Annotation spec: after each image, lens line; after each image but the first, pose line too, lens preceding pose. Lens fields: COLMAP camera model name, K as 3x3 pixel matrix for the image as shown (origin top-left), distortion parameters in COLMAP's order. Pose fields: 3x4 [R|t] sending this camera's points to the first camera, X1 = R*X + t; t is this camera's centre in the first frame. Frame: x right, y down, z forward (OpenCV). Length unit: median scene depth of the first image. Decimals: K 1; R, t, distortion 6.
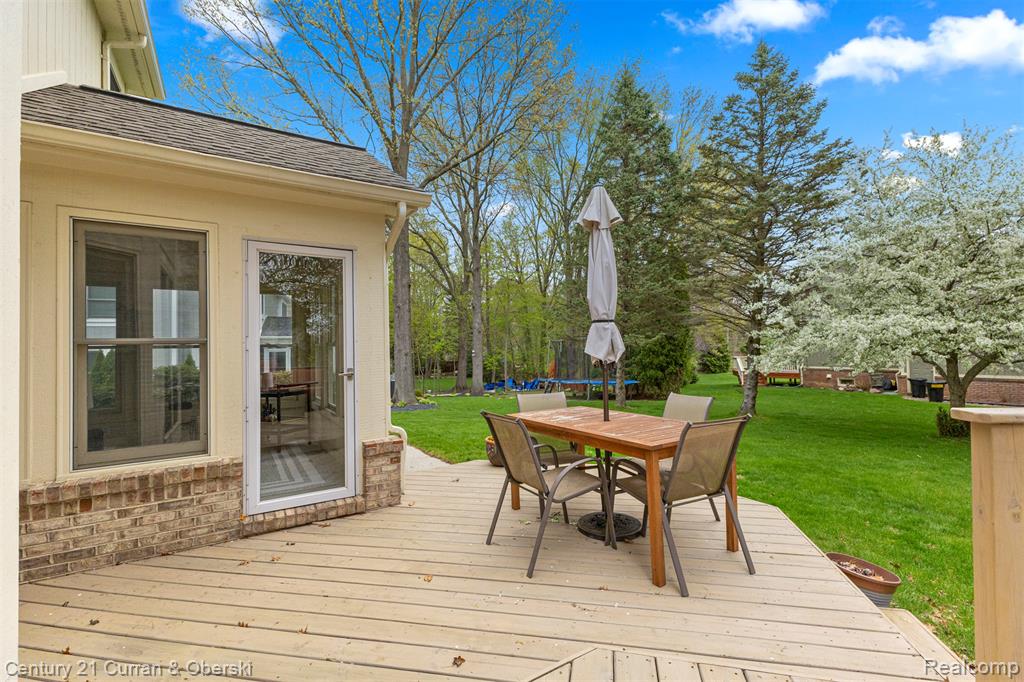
lens RADIAL K [[448.5, 0, 514.3], [0, 448.5, 344.0], [0, 0, 1]] dist [0.023470, 0.000556]
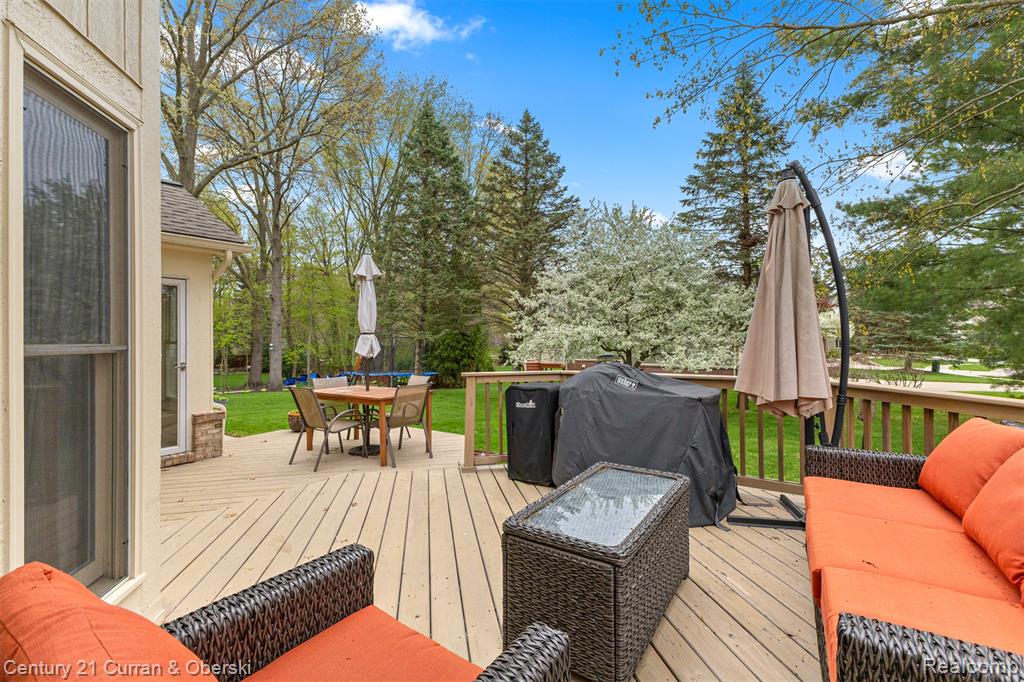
lens RADIAL K [[448.5, 0, 512.1], [0, 448.5, 334.5], [0, 0, 1]] dist [0.023470, 0.000556]
pose [[0.920054, 0.016294, 0.391453, 0.006367], [-0.013980, 0.999864, -0.008761, -0.007816], [-0.391543, 0.002588, 0.920156, -0.155445]]
